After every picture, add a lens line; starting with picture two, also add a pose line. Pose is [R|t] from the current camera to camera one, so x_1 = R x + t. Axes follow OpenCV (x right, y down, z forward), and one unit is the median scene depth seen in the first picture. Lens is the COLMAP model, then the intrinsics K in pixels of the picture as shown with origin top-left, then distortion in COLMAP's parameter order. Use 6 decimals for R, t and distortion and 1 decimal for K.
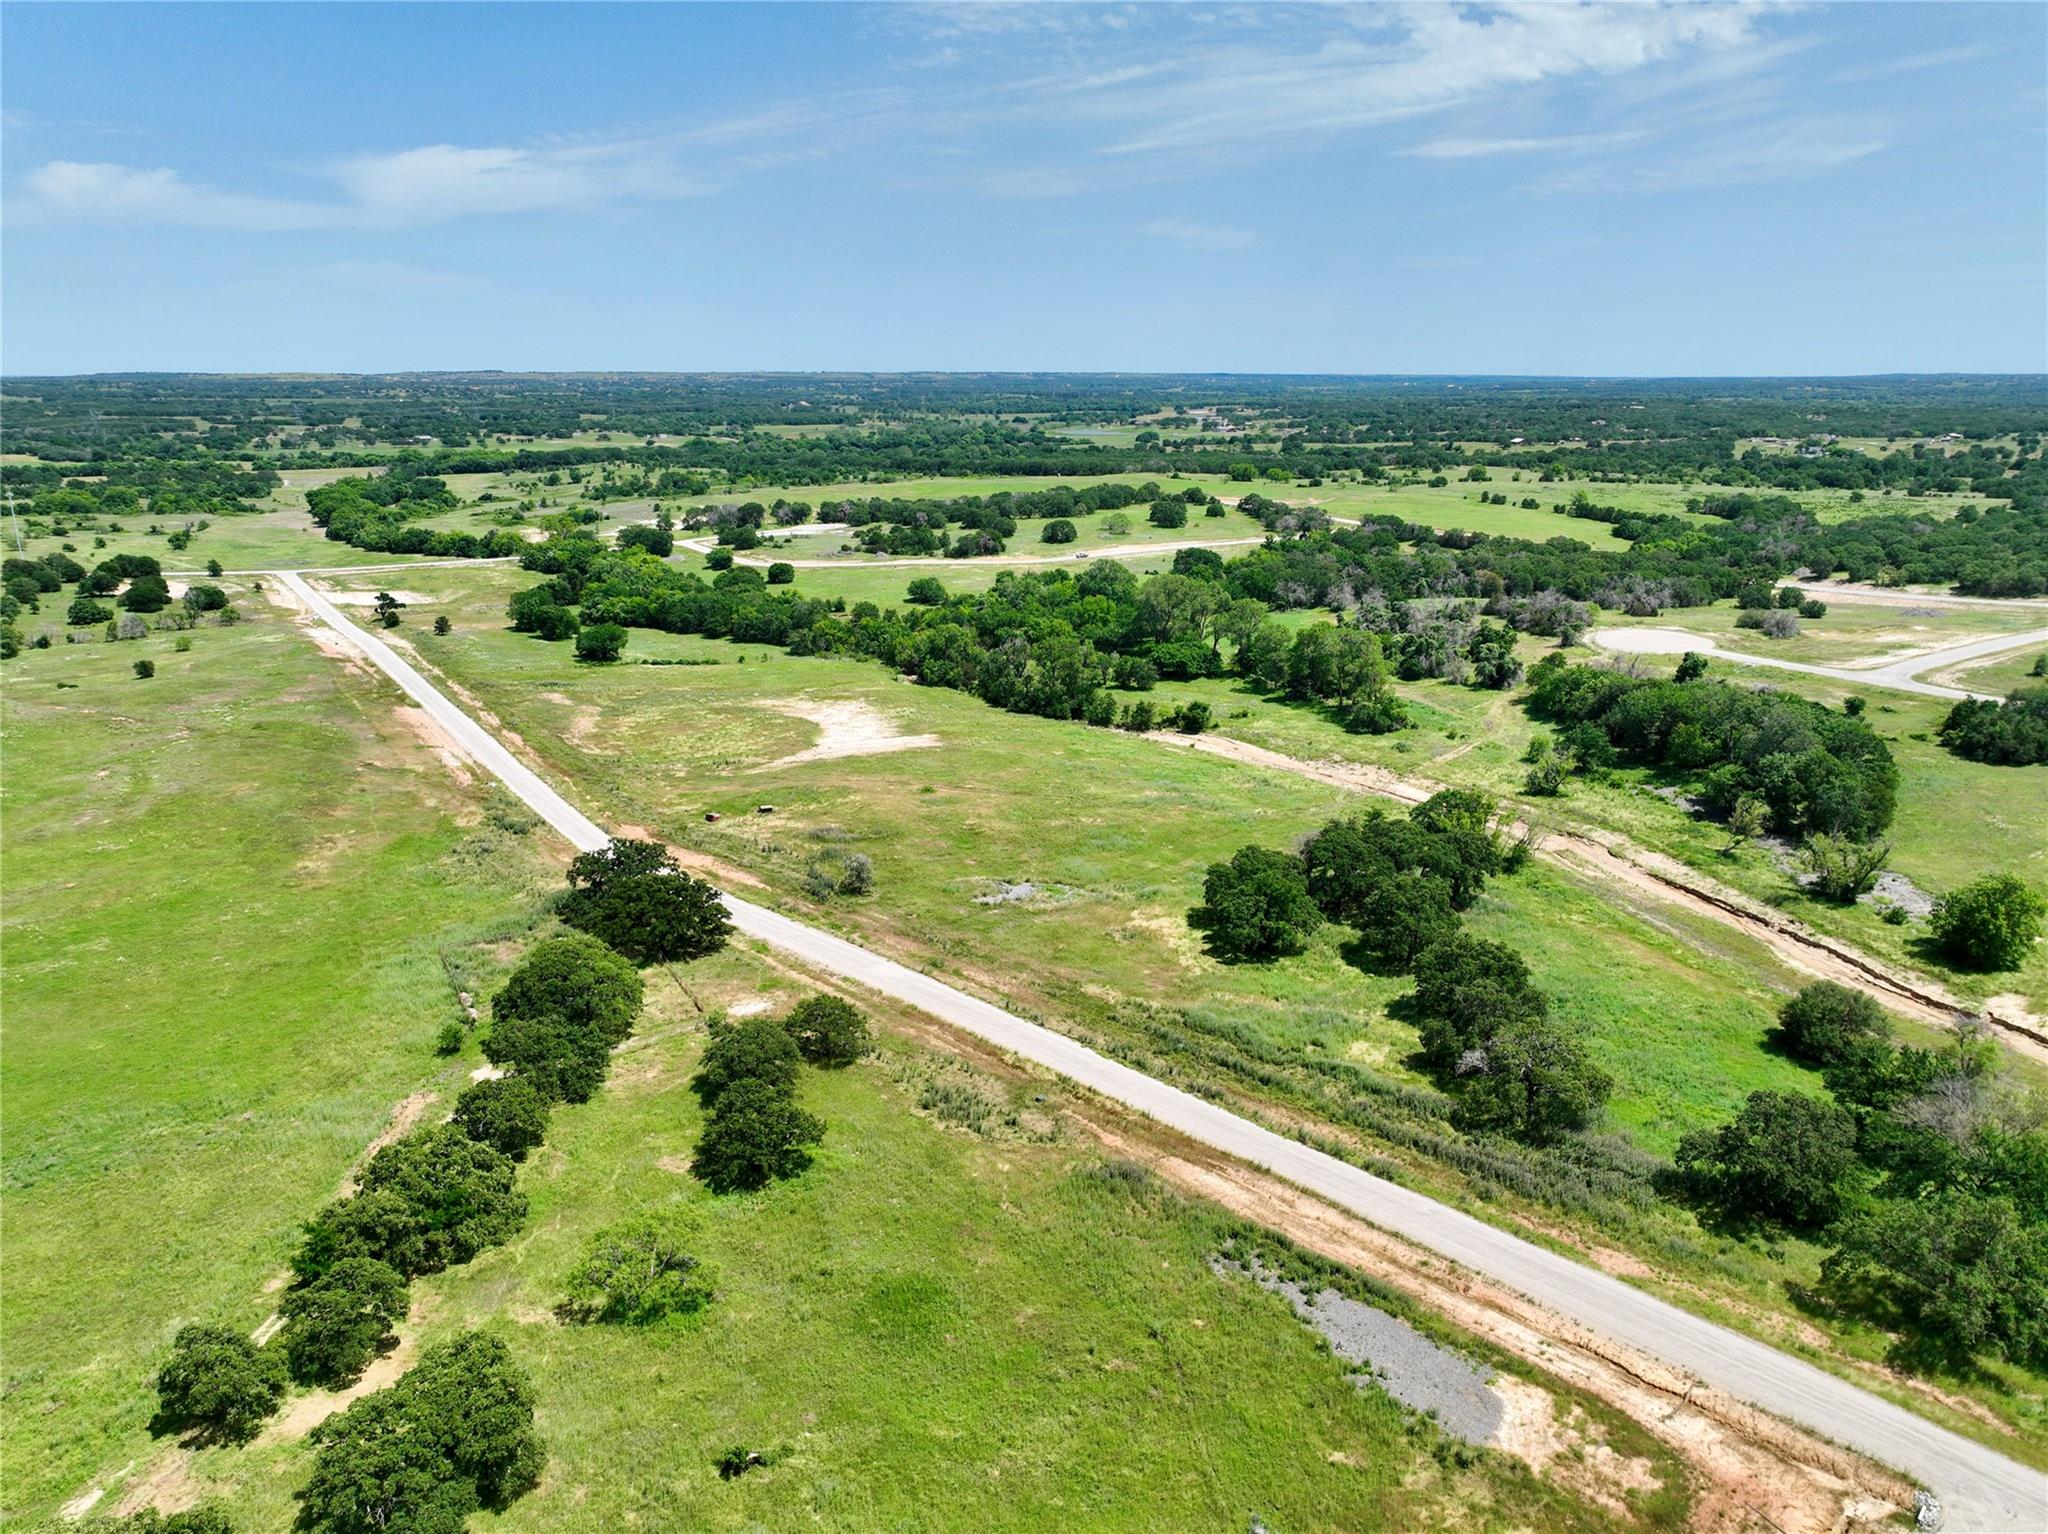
lens RADIAL K [[1454.5, 0, 968.9], [0, 1454.5, 723.9], [0, 0, 1]] dist [0.003216, 0.022083]
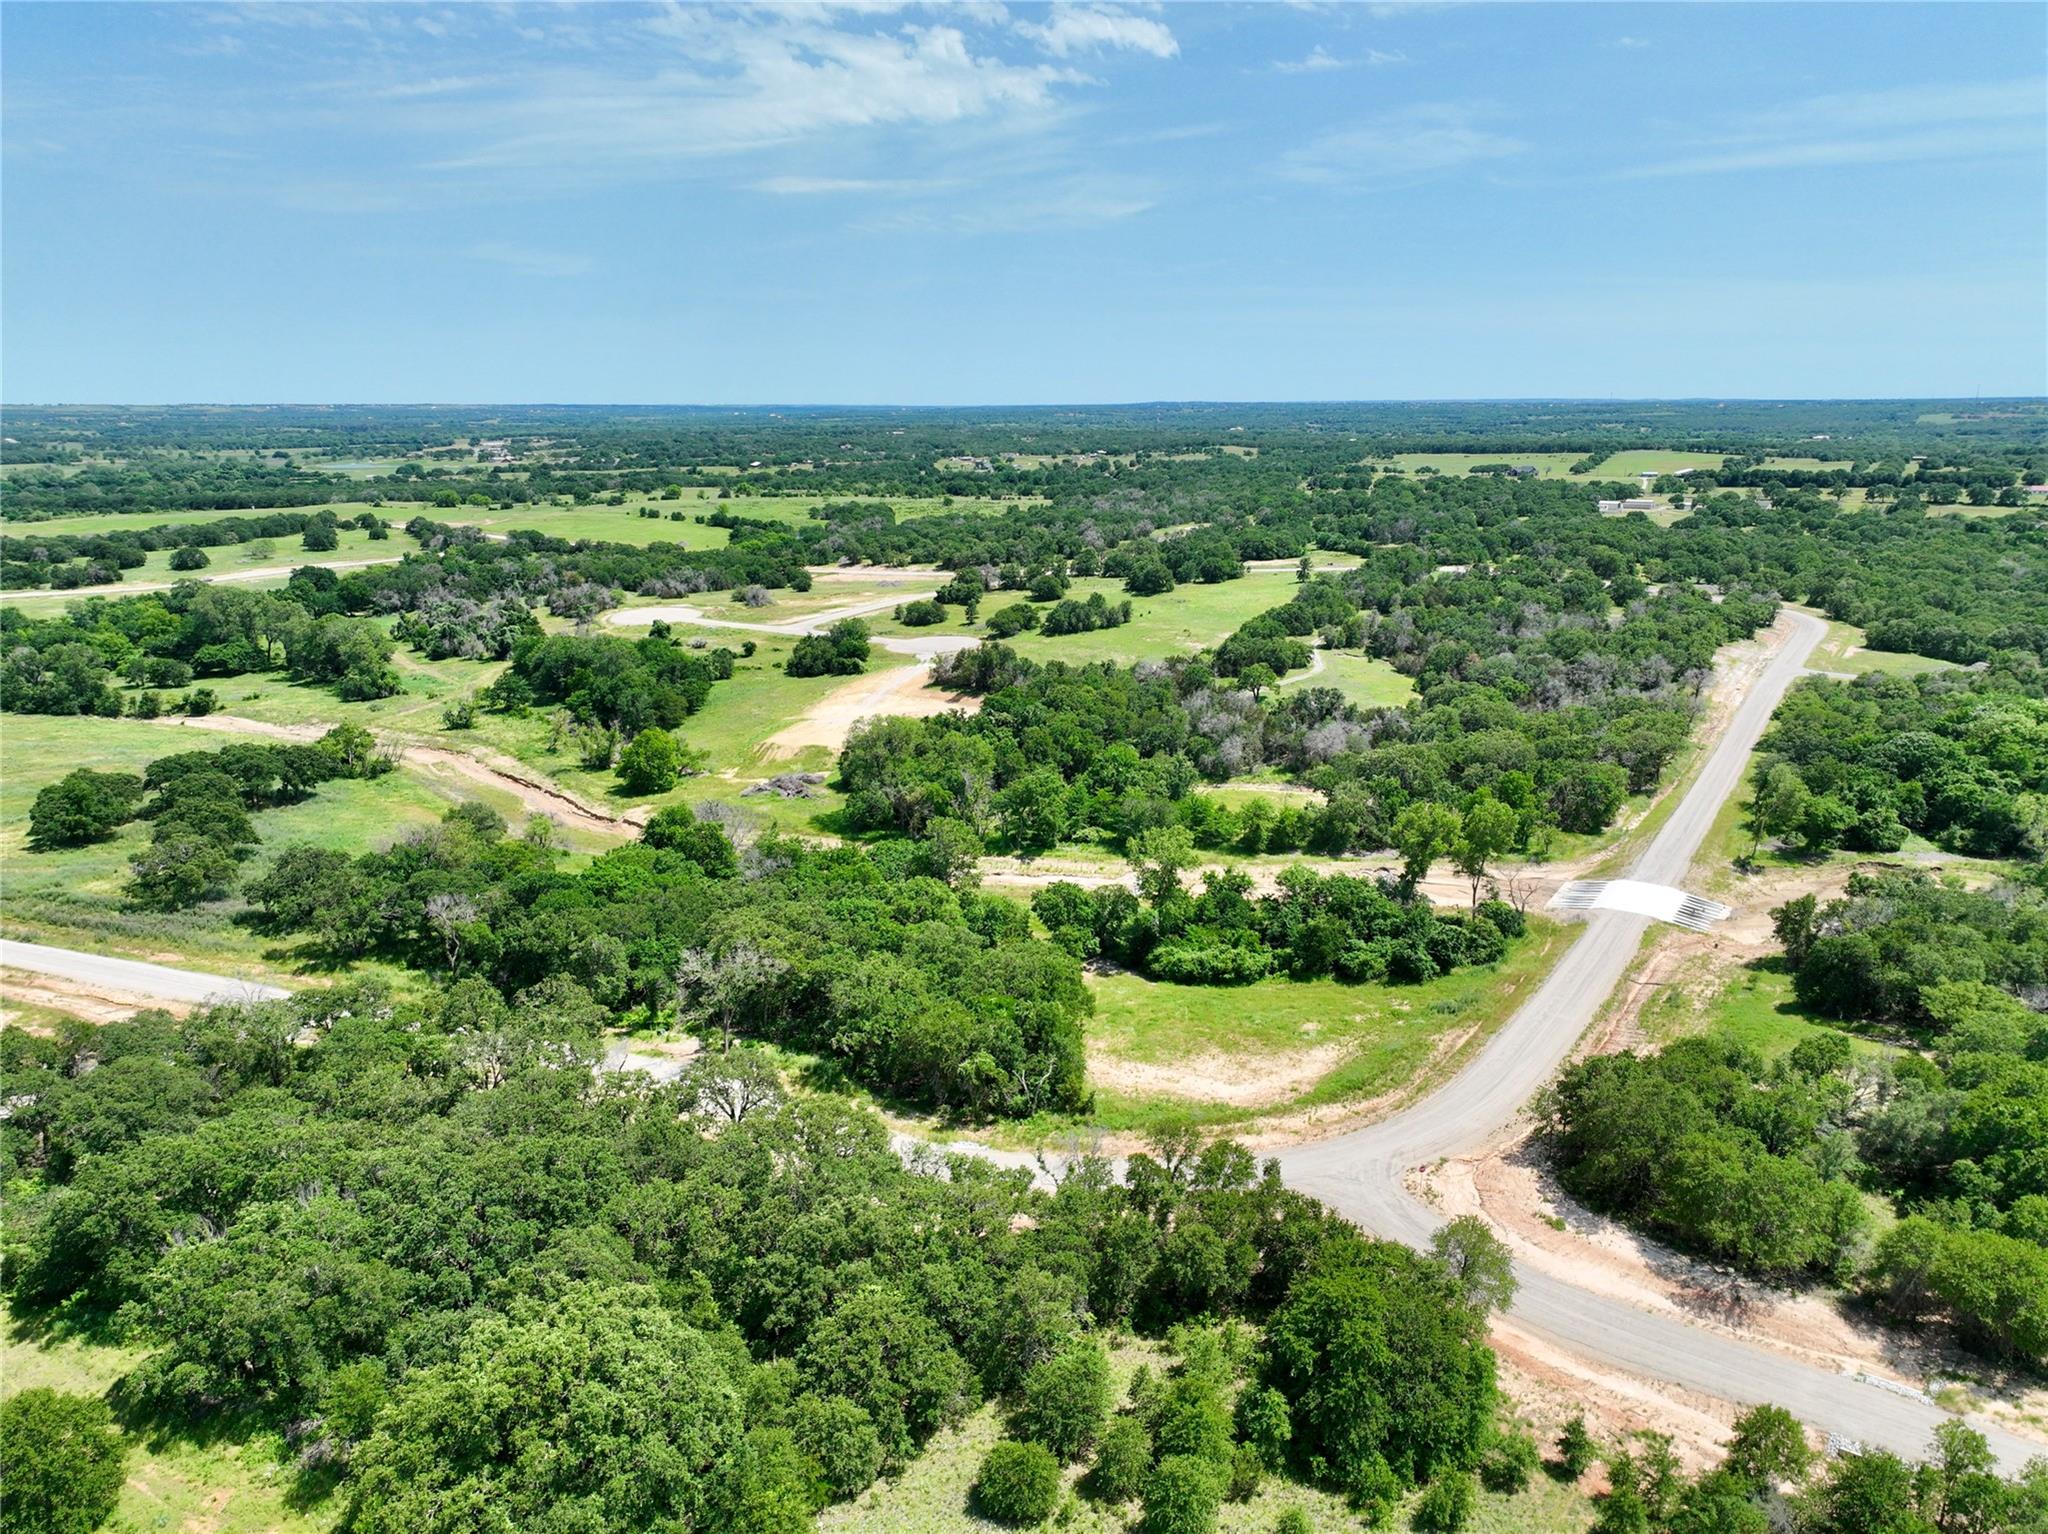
lens RADIAL K [[1454.5, 0, 1020.9], [0, 1454.5, 750.7], [0, 0, 1]] dist [0.003216, 0.022083]
pose [[0.901444, -0.109261, 0.418880, 0.131274], [0.109797, 0.993690, 0.022907, 0.041579], [-0.418739, 0.025343, 0.907753, -0.181735]]
